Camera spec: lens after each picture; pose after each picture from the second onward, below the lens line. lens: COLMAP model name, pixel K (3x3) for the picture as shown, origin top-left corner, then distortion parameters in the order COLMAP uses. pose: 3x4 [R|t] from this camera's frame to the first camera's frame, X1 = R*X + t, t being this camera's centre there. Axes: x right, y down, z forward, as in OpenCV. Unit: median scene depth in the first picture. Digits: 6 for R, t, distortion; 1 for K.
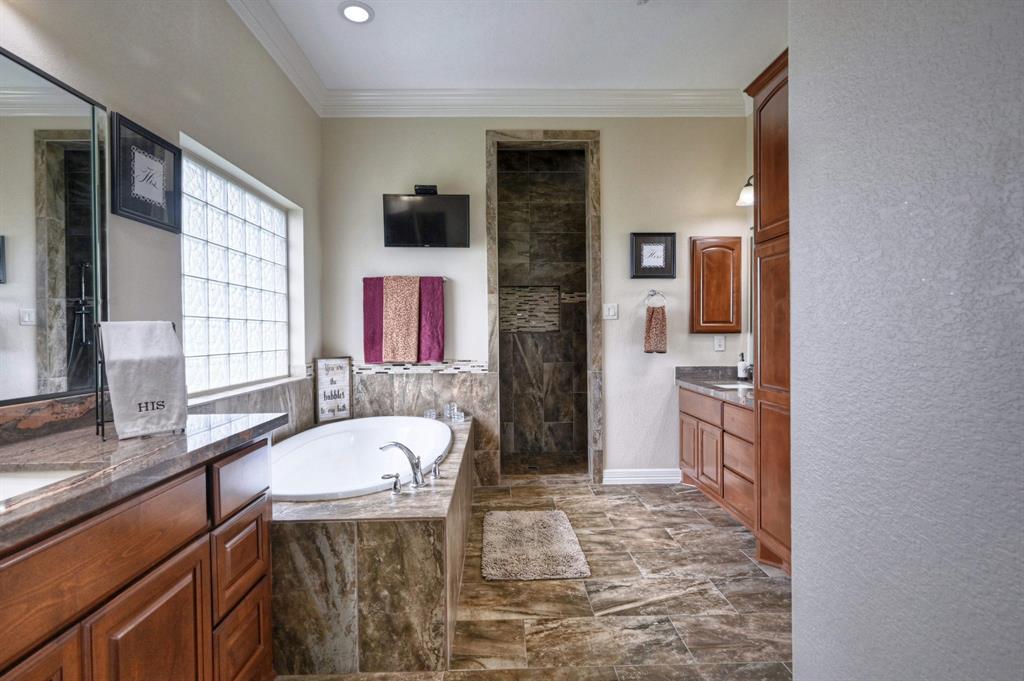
lens RADIAL K [[513.3, 0, 511.6], [0, 513.3, 337.8], [0, 0, 1]] dist [-0.000994, 0.001029]
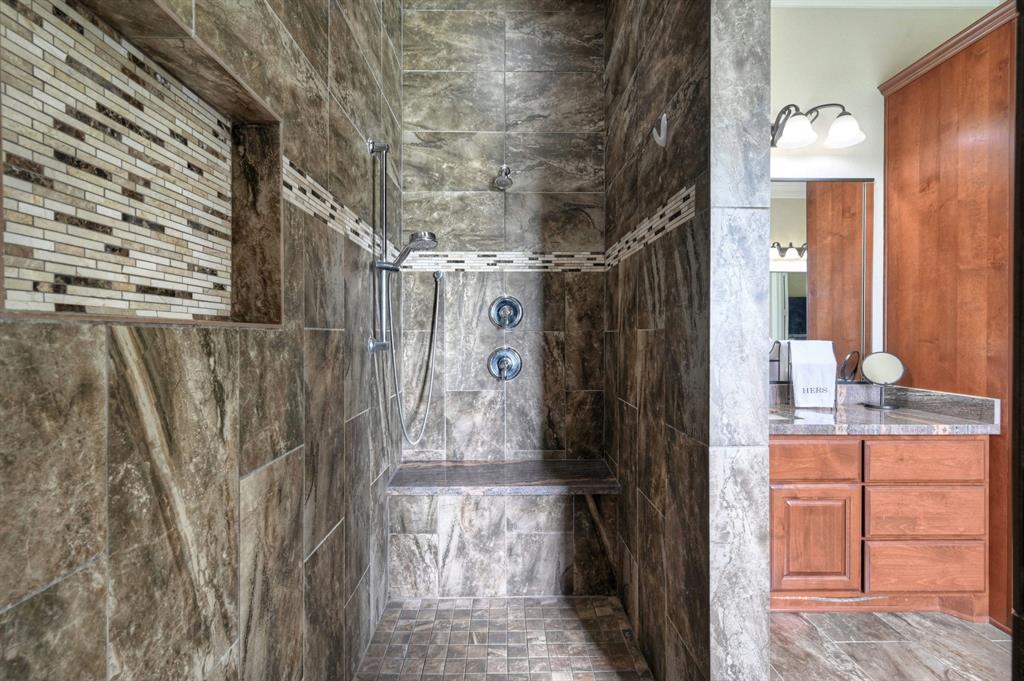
lens RADIAL K [[471.6, 0, 510.9], [0, 471.6, 338.0], [0, 0, 1]] dist [0.000238, 0.001092]
pose [[0.014560, 0.003383, 0.999888, -0.113951], [0.014323, 0.999891, -0.003592, -0.003071], [-0.999791, 0.014373, 0.014510, 0.895422]]
